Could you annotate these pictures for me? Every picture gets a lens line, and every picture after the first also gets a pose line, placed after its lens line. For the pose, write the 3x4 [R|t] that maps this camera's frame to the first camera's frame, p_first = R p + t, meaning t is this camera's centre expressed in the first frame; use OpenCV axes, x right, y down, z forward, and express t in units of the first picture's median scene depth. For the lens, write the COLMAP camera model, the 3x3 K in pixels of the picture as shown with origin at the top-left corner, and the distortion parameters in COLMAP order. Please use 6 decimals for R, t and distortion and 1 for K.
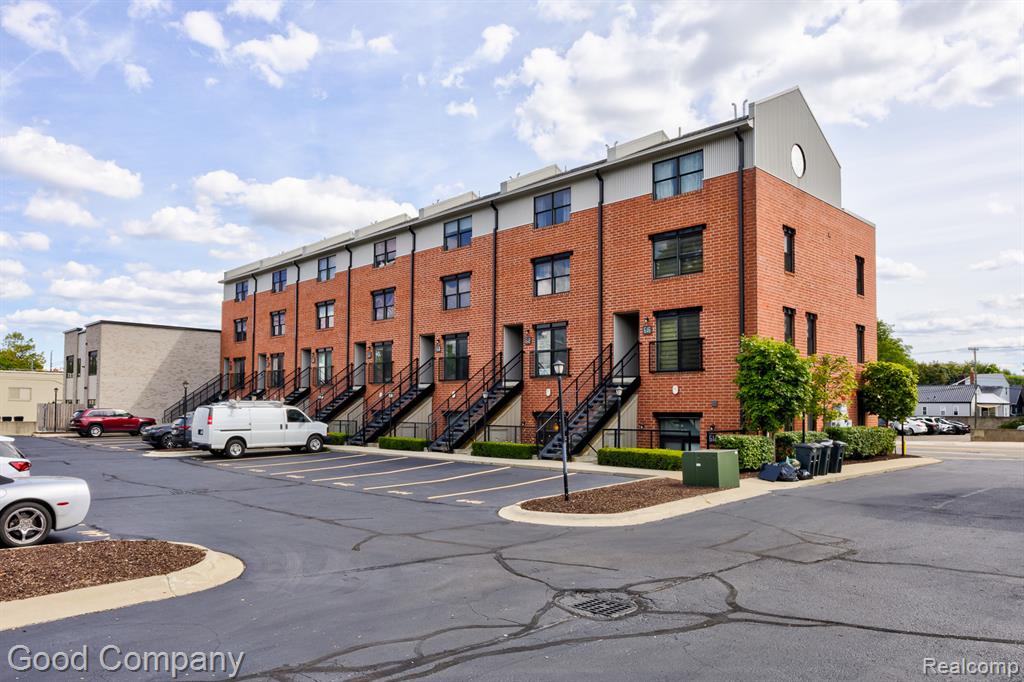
lens RADIAL K [[728.3, 0, 512.1], [0, 728.3, 345.4], [0, 0, 1]] dist [-0.003965, 0.000184]
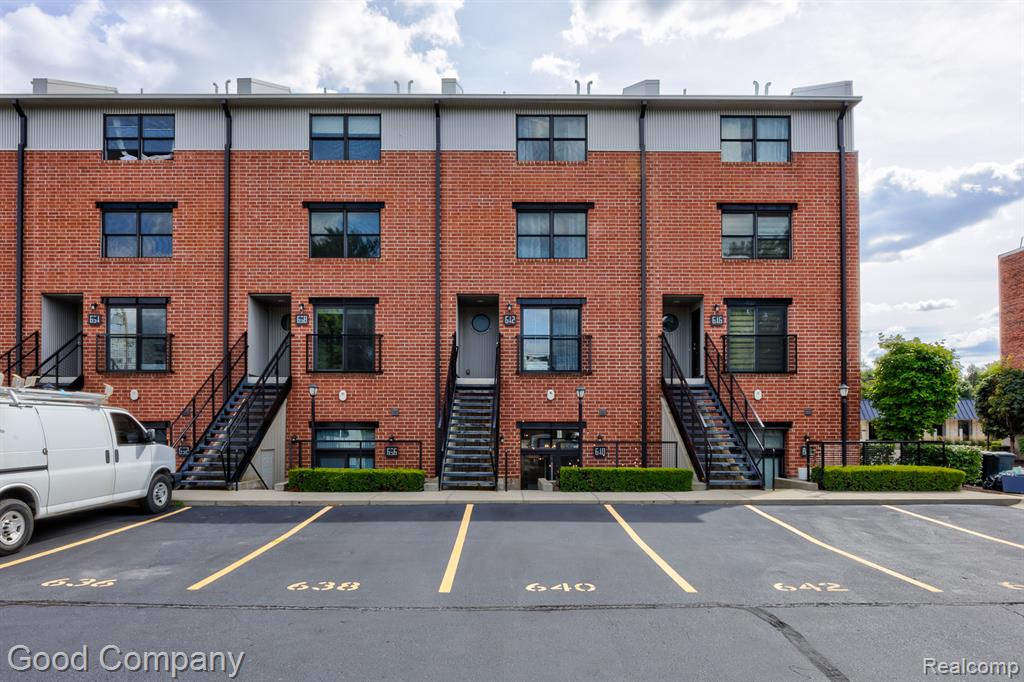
lens RADIAL K [[744.0, 0, 512.6], [0, 744.0, 391.5], [0, 0, 1]] dist [-0.008908, -0.002822]
pose [[0.692480, 0.022281, 0.721093, -0.378321], [-0.061464, 0.997711, 0.028197, 0.032356], [-0.718814, -0.063847, 0.692264, 0.393016]]
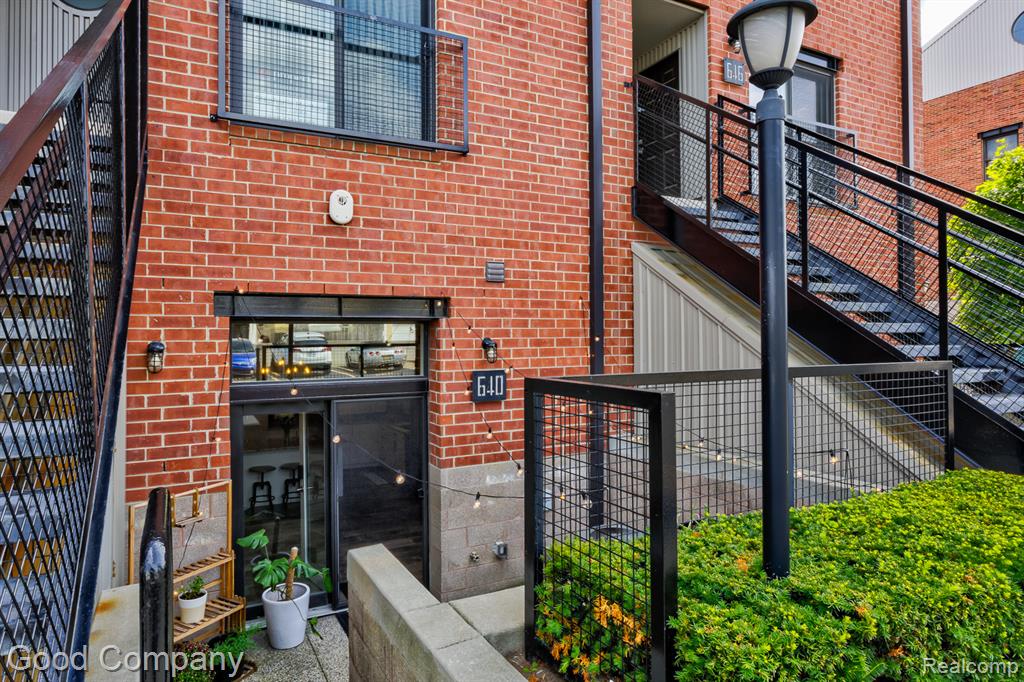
lens RADIAL K [[559.0, 0, 510.1], [0, 559.0, 333.6], [0, 0, 1]] dist [0.003496, 0.000180]
pose [[0.321453, -0.002338, 0.946923, -0.066937], [-0.070569, 0.997157, 0.026418, 0.071303], [-0.944292, -0.075315, 0.320374, 0.677106]]
